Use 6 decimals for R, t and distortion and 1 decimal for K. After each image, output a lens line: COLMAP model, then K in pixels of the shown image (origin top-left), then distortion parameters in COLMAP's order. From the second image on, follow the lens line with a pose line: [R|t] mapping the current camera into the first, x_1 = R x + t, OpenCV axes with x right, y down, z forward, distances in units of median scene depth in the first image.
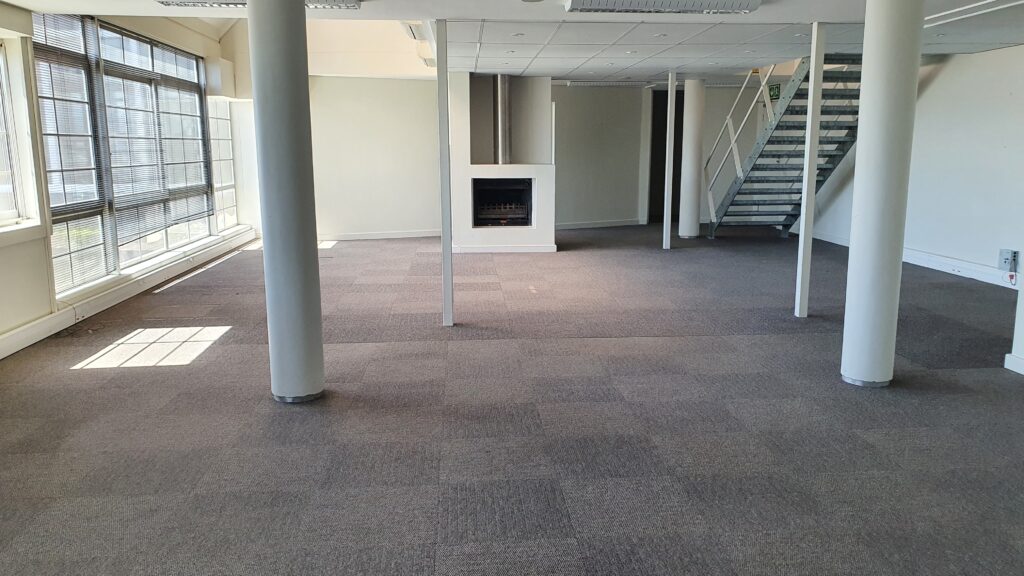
lens RADIAL K [[794.0, 0, 506.7], [0, 794.0, 292.9], [0, 0, 1]] dist [0.130774, -0.291995]
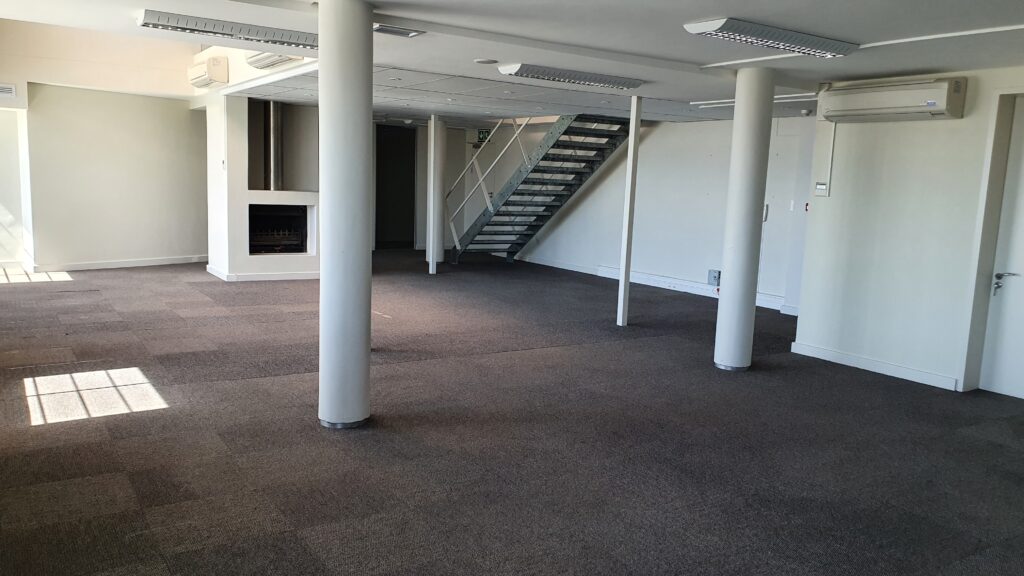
lens RADIAL K [[805.7, 0, 515.5], [0, 805.7, 289.1], [0, 0, 1]] dist [0.050374, -0.007437]
pose [[0.862877, -0.026225, 0.504733, -0.265813], [0.044252, 0.998738, -0.023760, -0.003206], [-0.503473, 0.042837, 0.862949, -0.006700]]
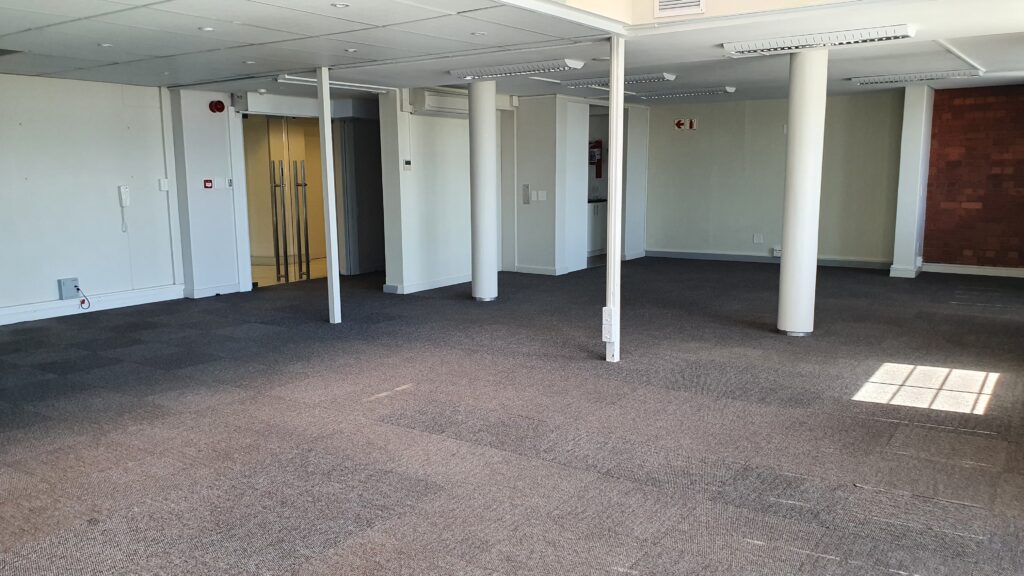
lens RADIAL K [[805.7, 0, 515.5], [0, 805.7, 289.1], [0, 0, 1]] dist [0.050374, -0.007437]
pose [[-0.797672, -0.085134, 0.597052, -0.332442], [0.118506, 0.948560, 0.293581, -0.201239], [-0.591334, 0.304935, -0.746551, 1.070702]]
